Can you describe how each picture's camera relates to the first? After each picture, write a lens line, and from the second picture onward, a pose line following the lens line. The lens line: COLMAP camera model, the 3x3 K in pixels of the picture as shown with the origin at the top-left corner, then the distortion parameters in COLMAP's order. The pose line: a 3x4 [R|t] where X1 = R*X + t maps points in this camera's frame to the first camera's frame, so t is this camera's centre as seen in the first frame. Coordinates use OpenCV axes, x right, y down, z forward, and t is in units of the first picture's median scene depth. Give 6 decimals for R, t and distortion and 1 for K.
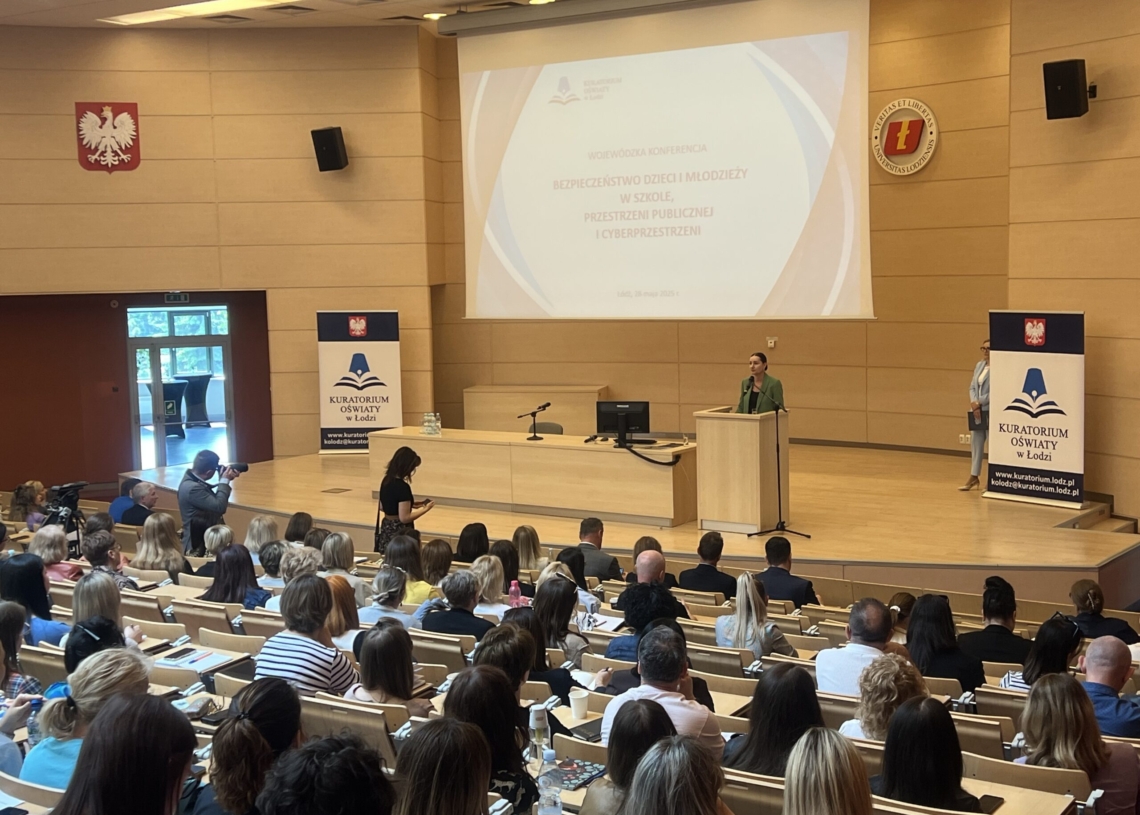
lens RADIAL K [[1542.4, 0, 570.9], [0, 1542.4, 407.5], [0, 0, 1]] dist [0.088918, 0.000000]
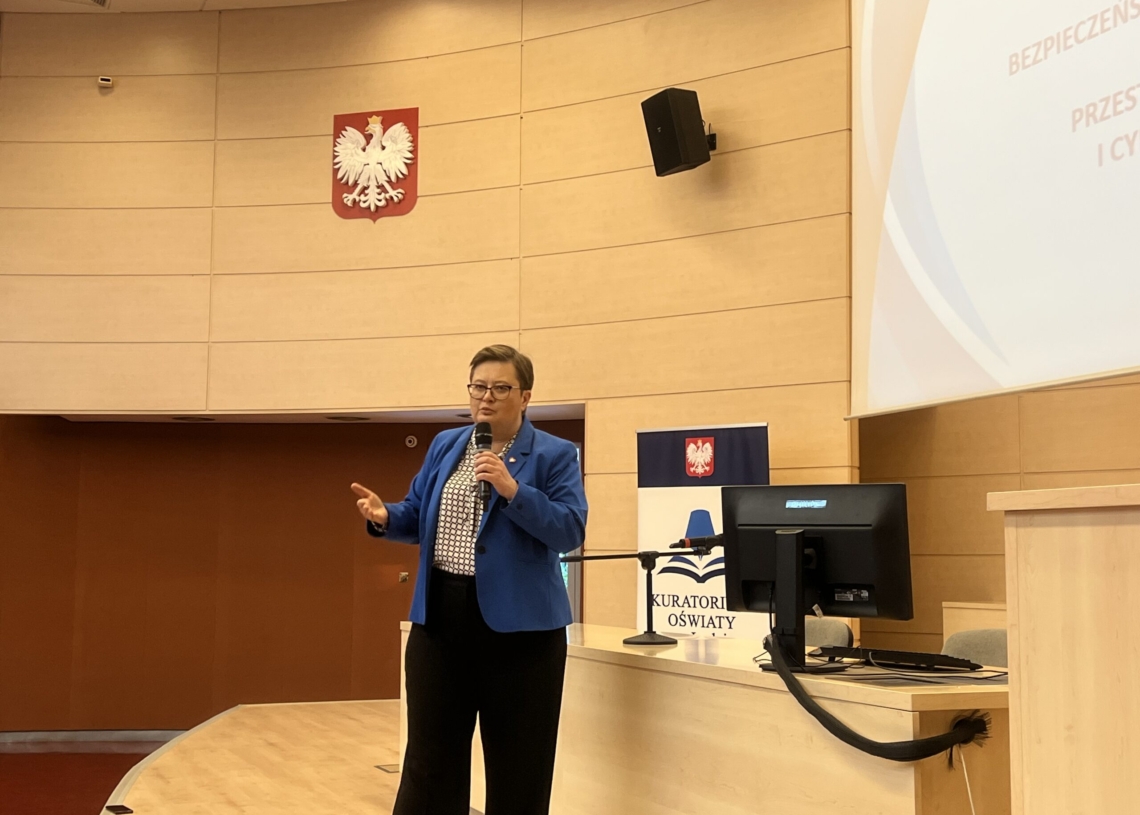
lens RADIAL K [[1473.3, 0, 612.5], [0, 1473.3, 426.8], [0, 0, 1]] dist [0.173053, 0.000000]
pose [[0.843975, -0.022742, -0.535901, 0.101615], [-0.078957, 0.982950, -0.166060, 0.021534], [0.530540, 0.182463, 0.827789, 0.578441]]
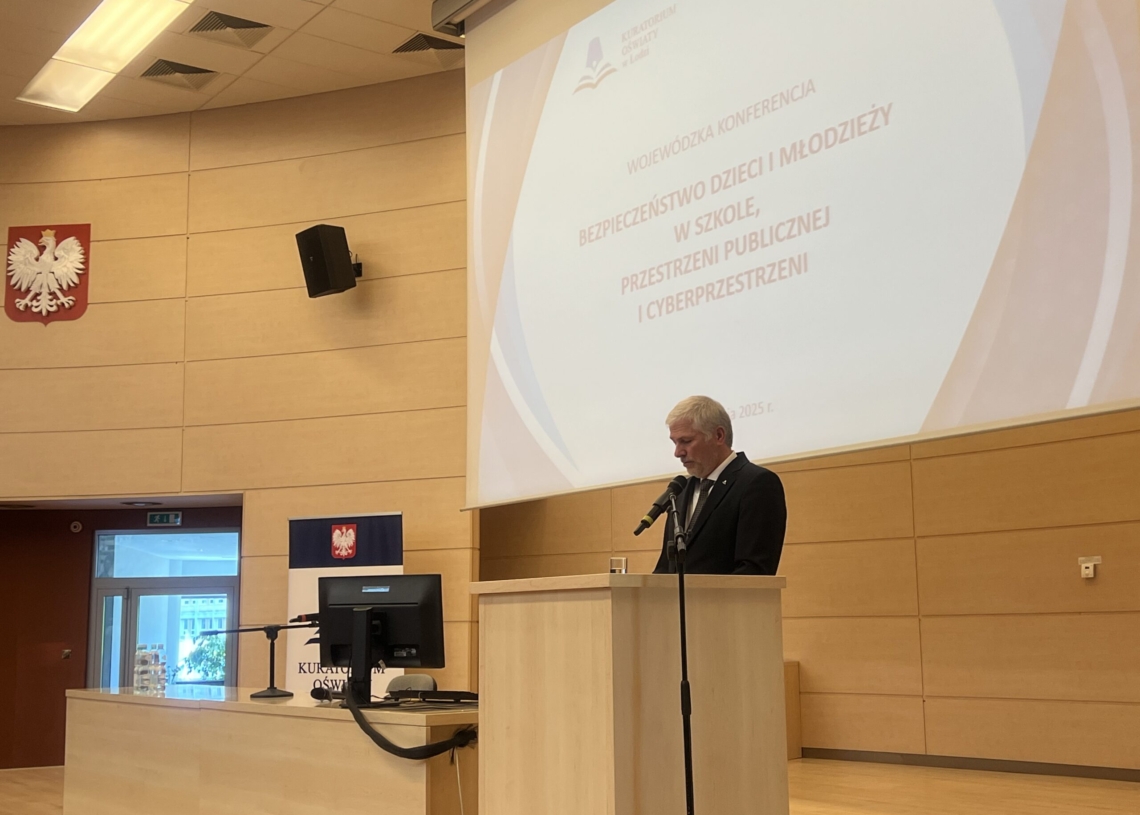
lens RADIAL K [[1433.7, 0, 591.4], [0, 1433.7, 422.4], [0, 0, 1]] dist [0.076432, 0.000000]
pose [[0.936033, -0.041008, -0.349515, 0.146441], [-0.043895, 0.971826, -0.231577, 0.026777], [0.349164, 0.232106, 0.907861, 0.523922]]
